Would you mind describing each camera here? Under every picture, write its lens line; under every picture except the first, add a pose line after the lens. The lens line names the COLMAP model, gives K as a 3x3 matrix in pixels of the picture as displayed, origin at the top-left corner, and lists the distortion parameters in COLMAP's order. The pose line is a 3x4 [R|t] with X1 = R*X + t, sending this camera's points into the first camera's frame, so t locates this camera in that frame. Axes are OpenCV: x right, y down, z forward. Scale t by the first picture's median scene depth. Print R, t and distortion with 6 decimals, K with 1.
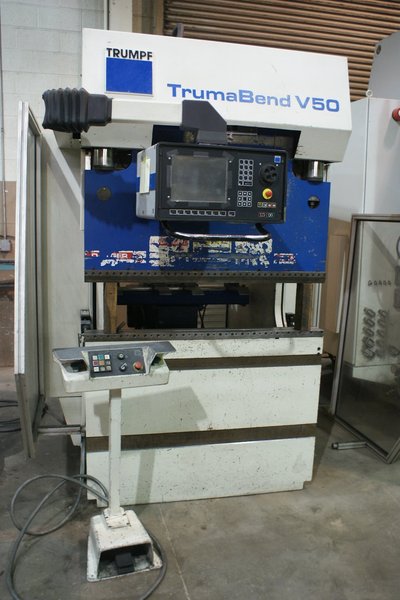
lens RADIAL K [[541.8, 0, 198.4], [0, 541.8, 298.4], [0, 0, 1]] dist [-0.117021, -0.002127]
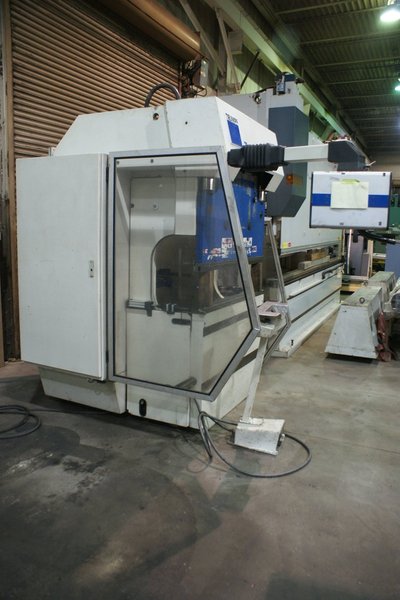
lens RADIAL K [[470.1, 0, 199.1], [0, 470.1, 301.5], [0, 0, 1]] dist [-0.100052, 0.002470]
pose [[0.635221, -0.133524, 0.760701, -1.347008], [0.108968, 0.990584, 0.082882, -0.065483], [-0.764605, 0.030243, 0.643789, 0.258115]]
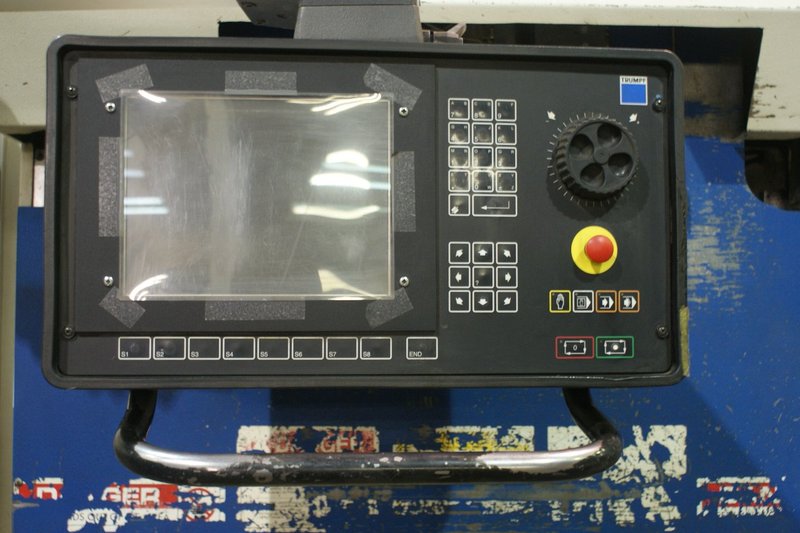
lens RADIAL K [[1072.0, 0, 402.1], [0, 1072.0, 264.8], [0, 0, 1]] dist [-0.071091, 0.000000]
pose [[0.981413, -0.040916, -0.187495, 0.123661], [-0.000753, 0.976179, -0.216967, -0.089331], [0.191906, 0.213075, 0.958004, 0.539425]]
